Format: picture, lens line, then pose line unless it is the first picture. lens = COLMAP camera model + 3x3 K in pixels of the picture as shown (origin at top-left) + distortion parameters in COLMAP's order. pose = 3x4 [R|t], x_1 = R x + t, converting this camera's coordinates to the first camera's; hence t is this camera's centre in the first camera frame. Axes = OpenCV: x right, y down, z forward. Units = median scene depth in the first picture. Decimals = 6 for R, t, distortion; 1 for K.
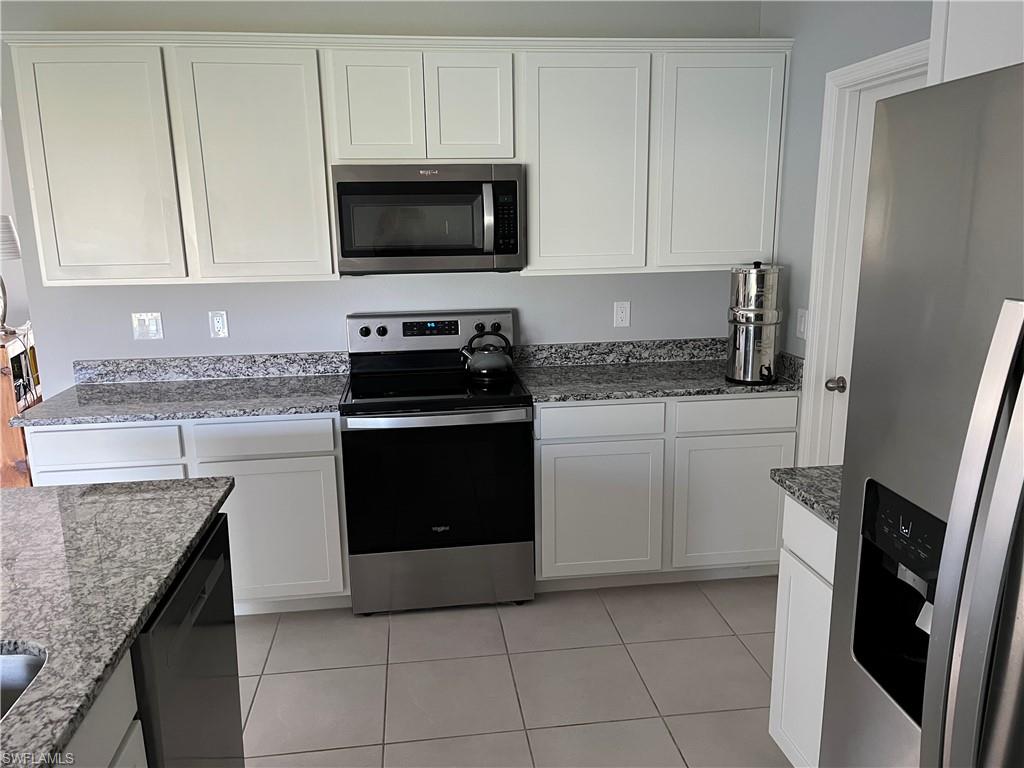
lens RADIAL K [[779.2, 0, 512.0], [0, 779.2, 384.0], [0, 0, 1]] dist [0.076856, -0.086941]
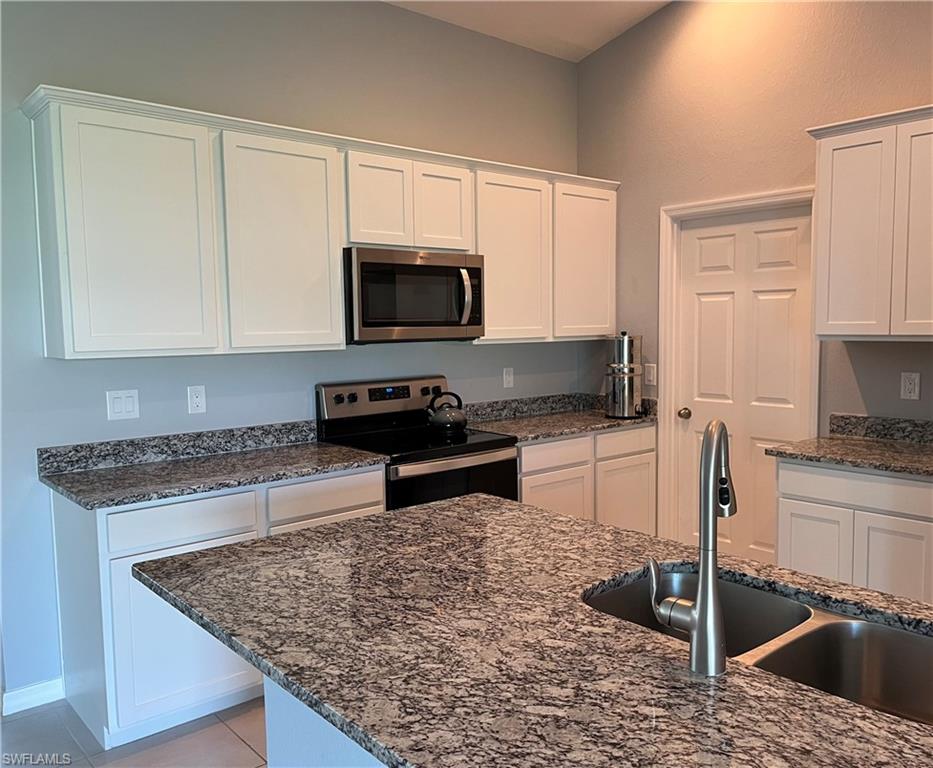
lens RADIAL K [[775.4, 0, 485.2], [0, 775.4, 384.2], [0, 0, 1]] dist [0.042076, -0.014123]
pose [[0.826755, -0.040053, 0.561135, -0.638631], [0.118941, 0.987359, -0.104766, 0.050526], [-0.549845, 0.153358, 0.821067, 0.007761]]
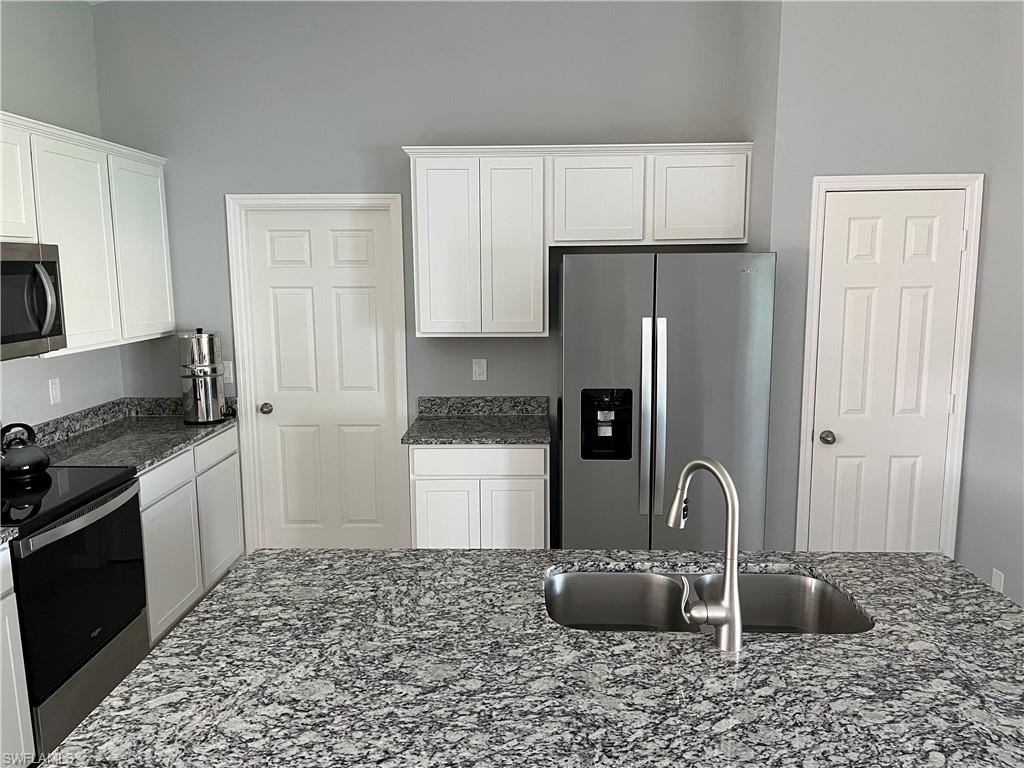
lens RADIAL K [[779.2, 0, 512.0], [0, 779.2, 384.0], [0, 0, 1]] dist [0.076856, -0.086941]
pose [[0.146012, -0.131336, 0.980526, -0.832044], [0.213009, 0.972074, 0.098485, -0.080288], [-0.966078, 0.194481, 0.169910, 0.290003]]
